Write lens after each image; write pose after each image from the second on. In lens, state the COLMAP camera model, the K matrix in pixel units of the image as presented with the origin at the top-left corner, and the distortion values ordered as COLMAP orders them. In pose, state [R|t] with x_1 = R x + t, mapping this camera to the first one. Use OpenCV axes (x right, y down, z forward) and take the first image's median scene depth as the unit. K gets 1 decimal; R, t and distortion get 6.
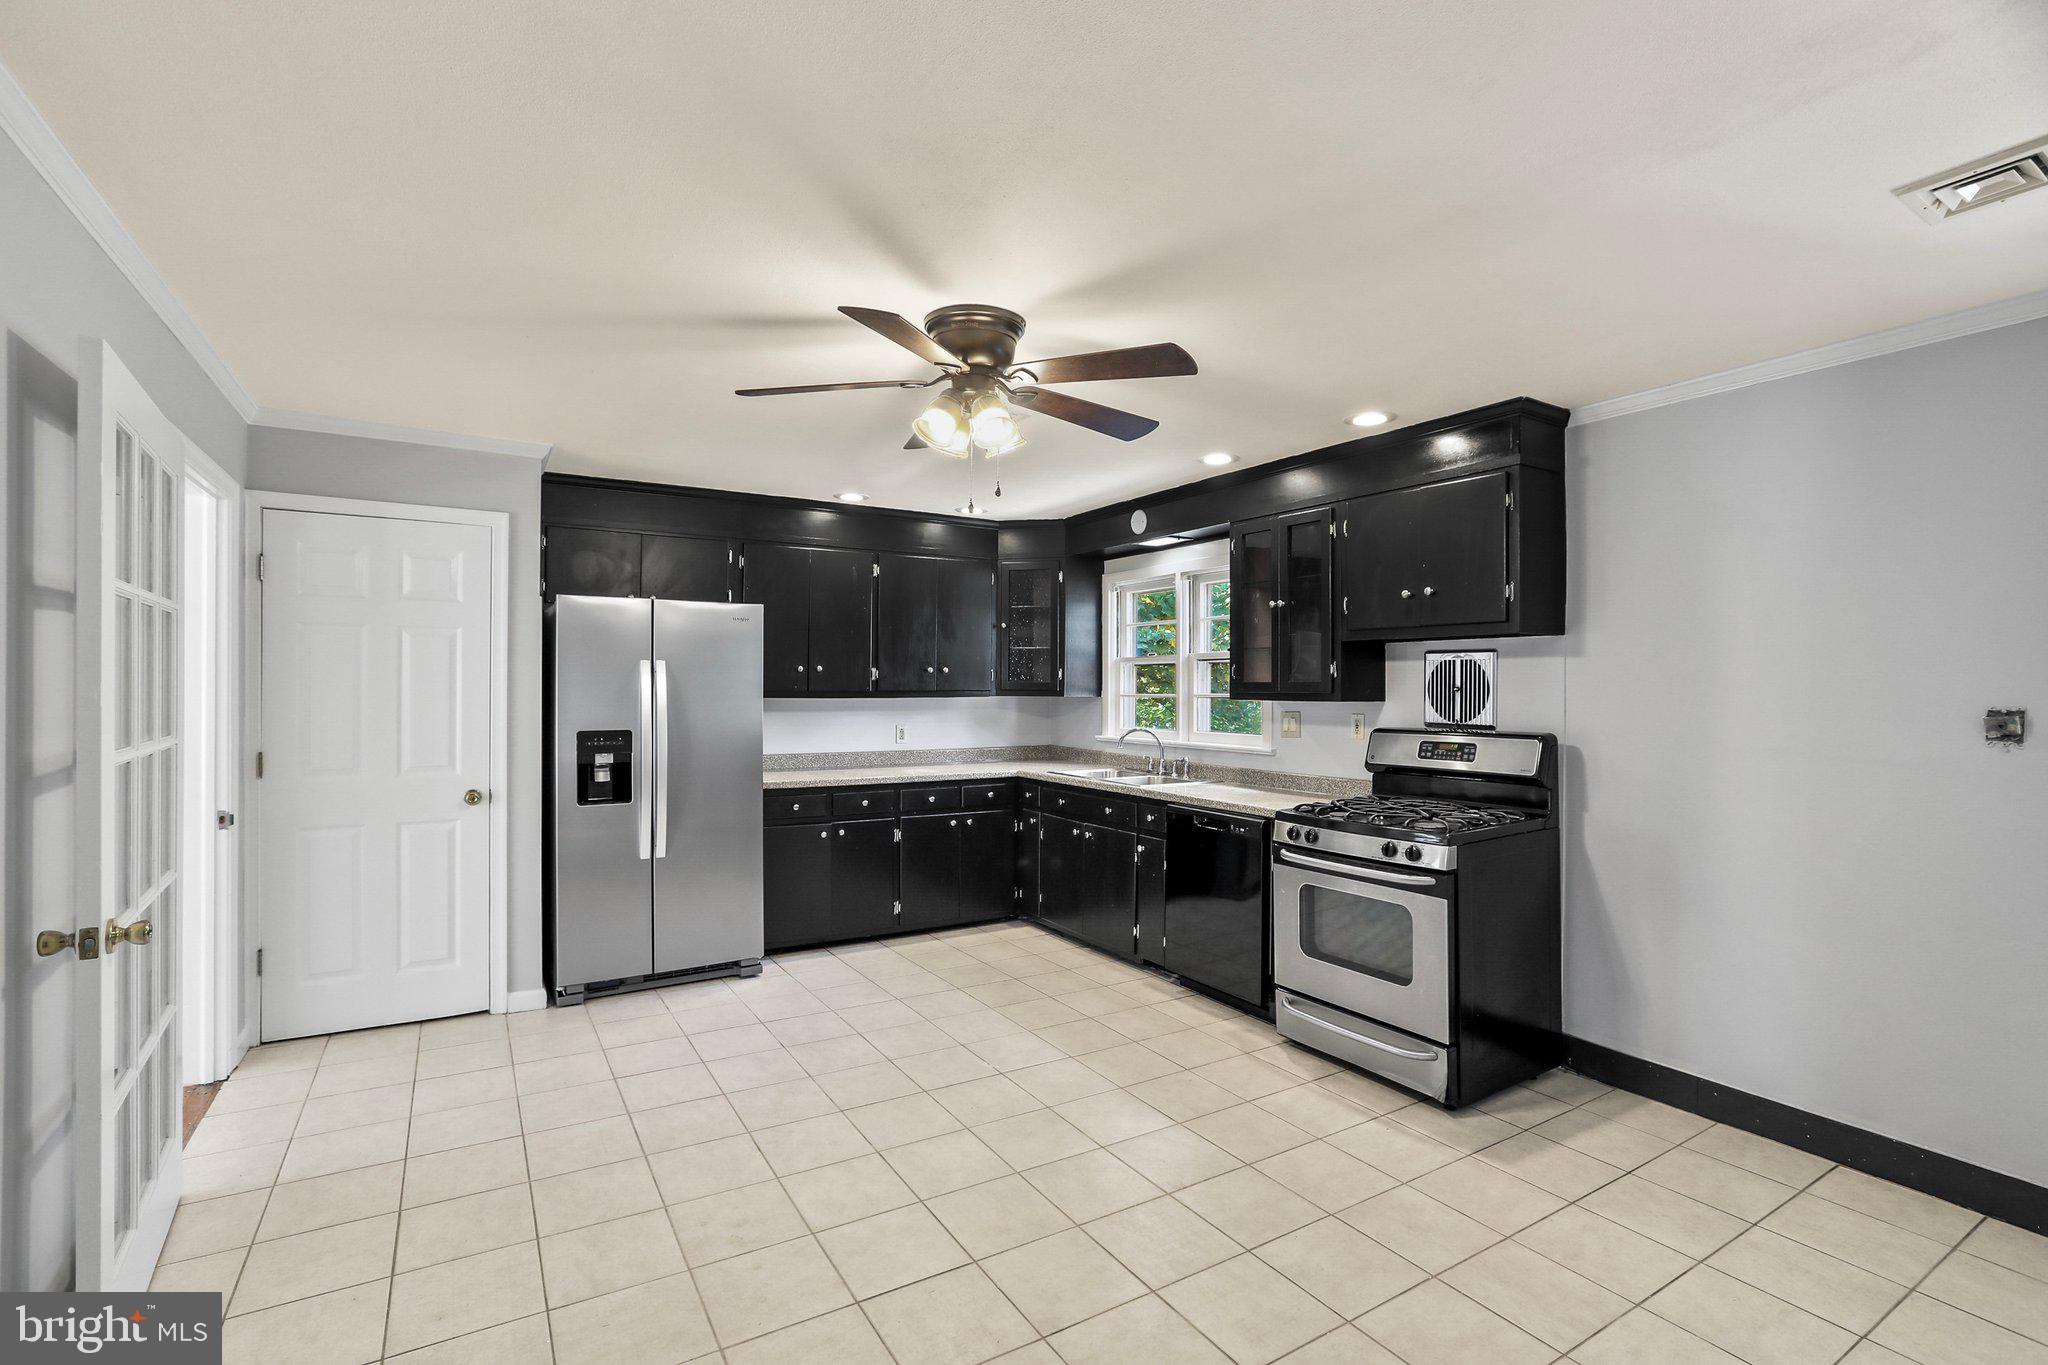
lens RADIAL K [[929.4, 0, 1015.3], [0, 929.4, 677.3], [0, 0, 1]] dist [-0.046059, 0.024037]
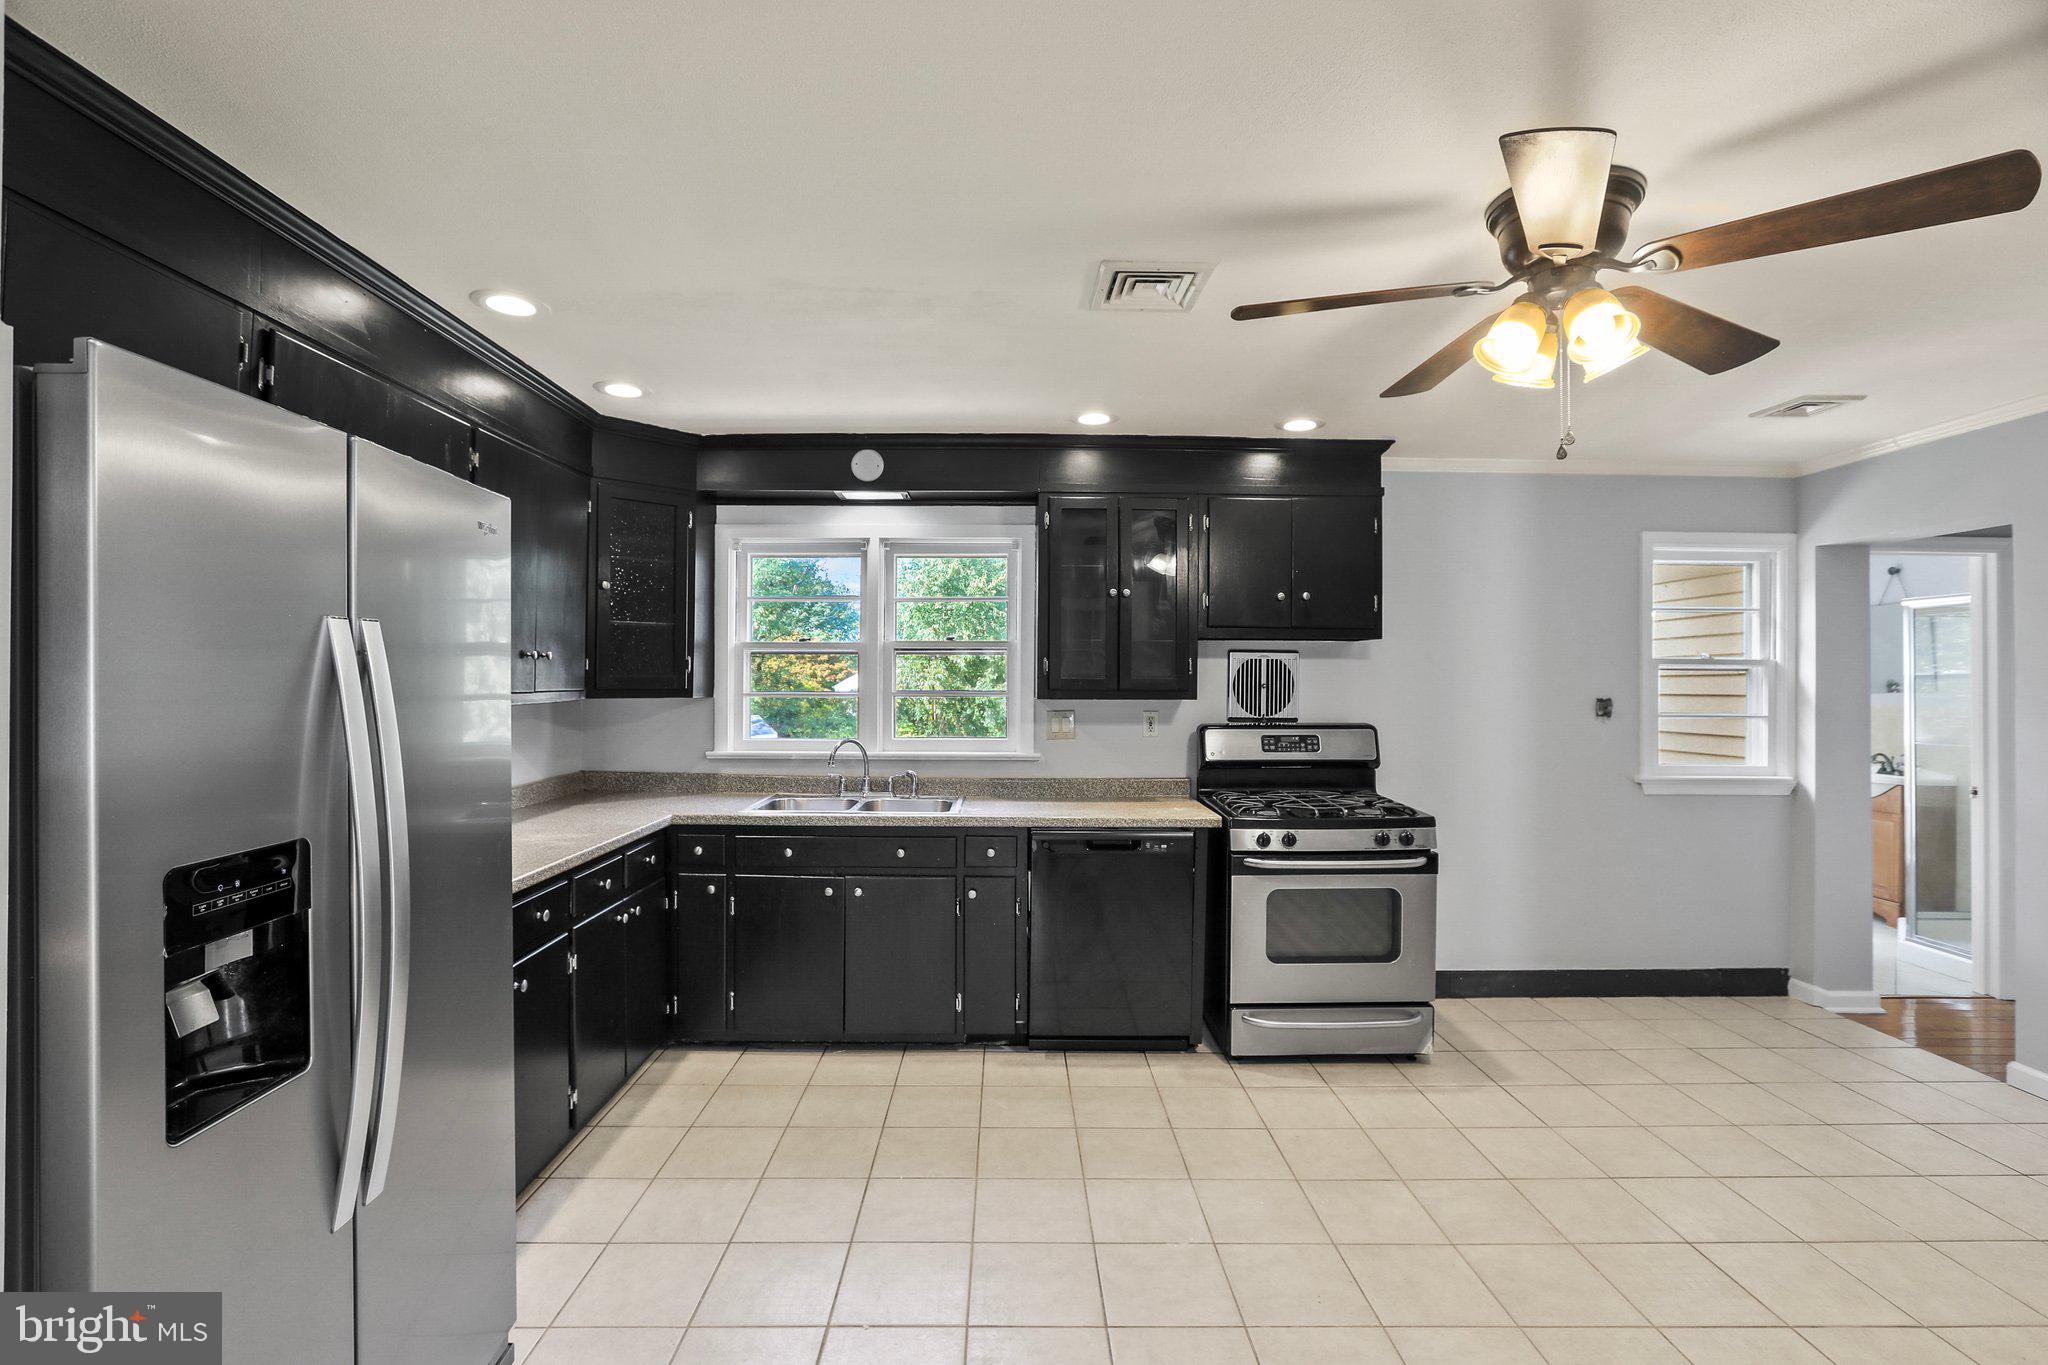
lens RADIAL K [[929.4, 0, 1015.3], [0, 929.4, 677.3], [0, 0, 1]] dist [-0.046059, 0.024037]
pose [[0.510287, -0.001860, 0.860002, -0.582351], [-0.011141, 0.999899, 0.008774, -0.003514], [-0.859932, -0.014059, 0.510215, 0.661753]]
